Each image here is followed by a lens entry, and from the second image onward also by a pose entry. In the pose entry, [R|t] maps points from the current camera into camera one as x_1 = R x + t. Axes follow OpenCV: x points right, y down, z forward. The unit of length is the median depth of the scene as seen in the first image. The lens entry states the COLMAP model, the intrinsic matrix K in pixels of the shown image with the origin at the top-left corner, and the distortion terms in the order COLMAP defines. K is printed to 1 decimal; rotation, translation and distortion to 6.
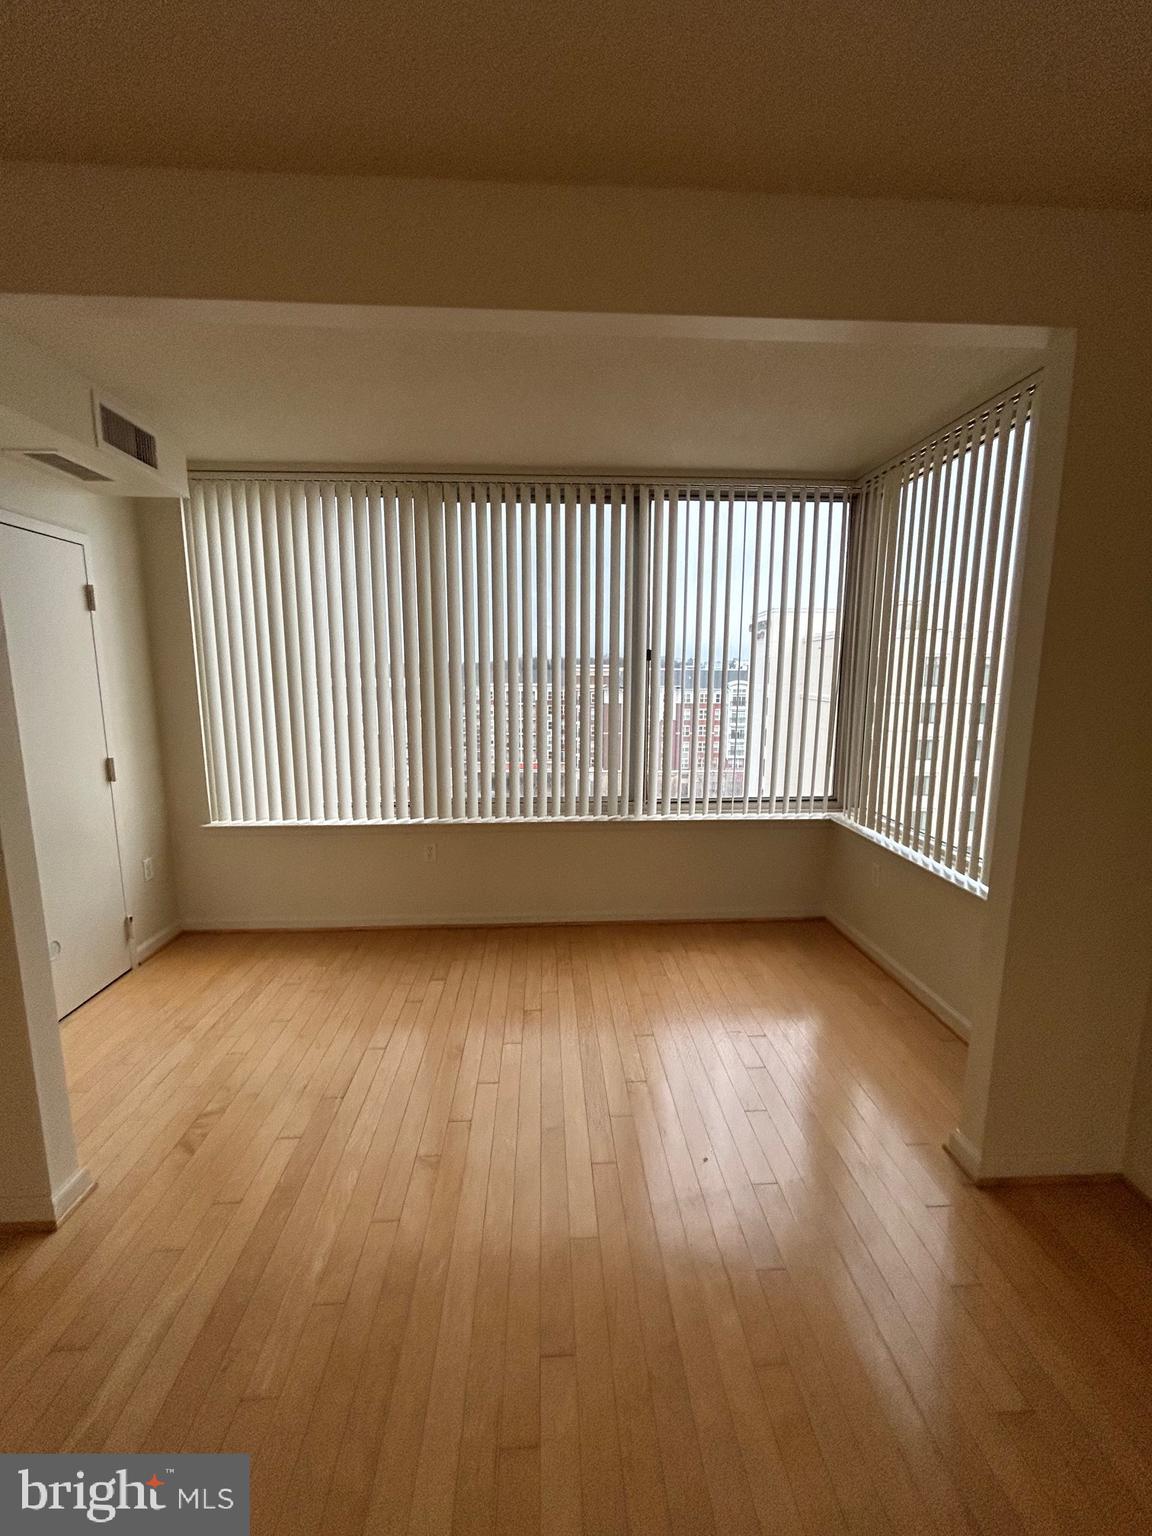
lens RADIAL K [[619.1, 0, 575.8], [0, 619.1, 765.6], [0, 0, 1]] dist [-0.003151, 0.000053]
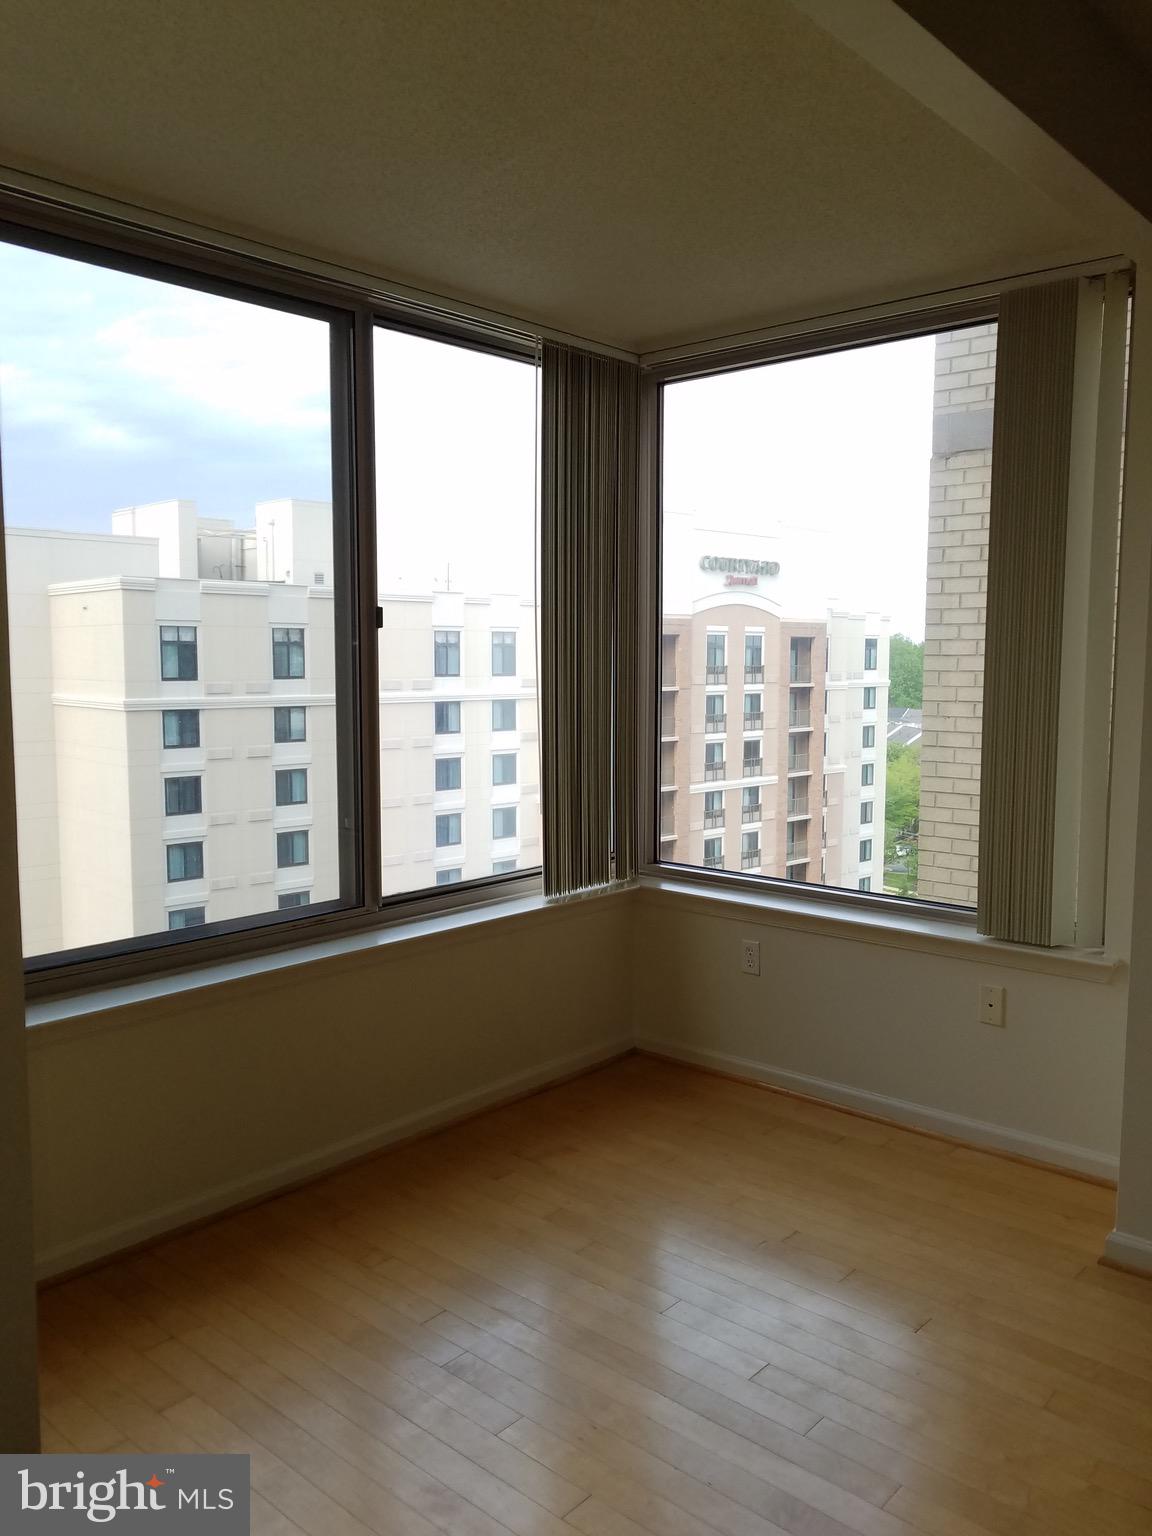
lens RADIAL K [[1200.8, 0, 576.0], [0, 1200.8, 768.0], [0, 0, 1]] dist [0.001930, 0.001029]
pose [[0.707483, -0.066539, 0.703591, -0.464810], [0.102482, 0.994694, -0.008979, -0.027327], [-0.699261, 0.078458, 0.710548, 0.181574]]
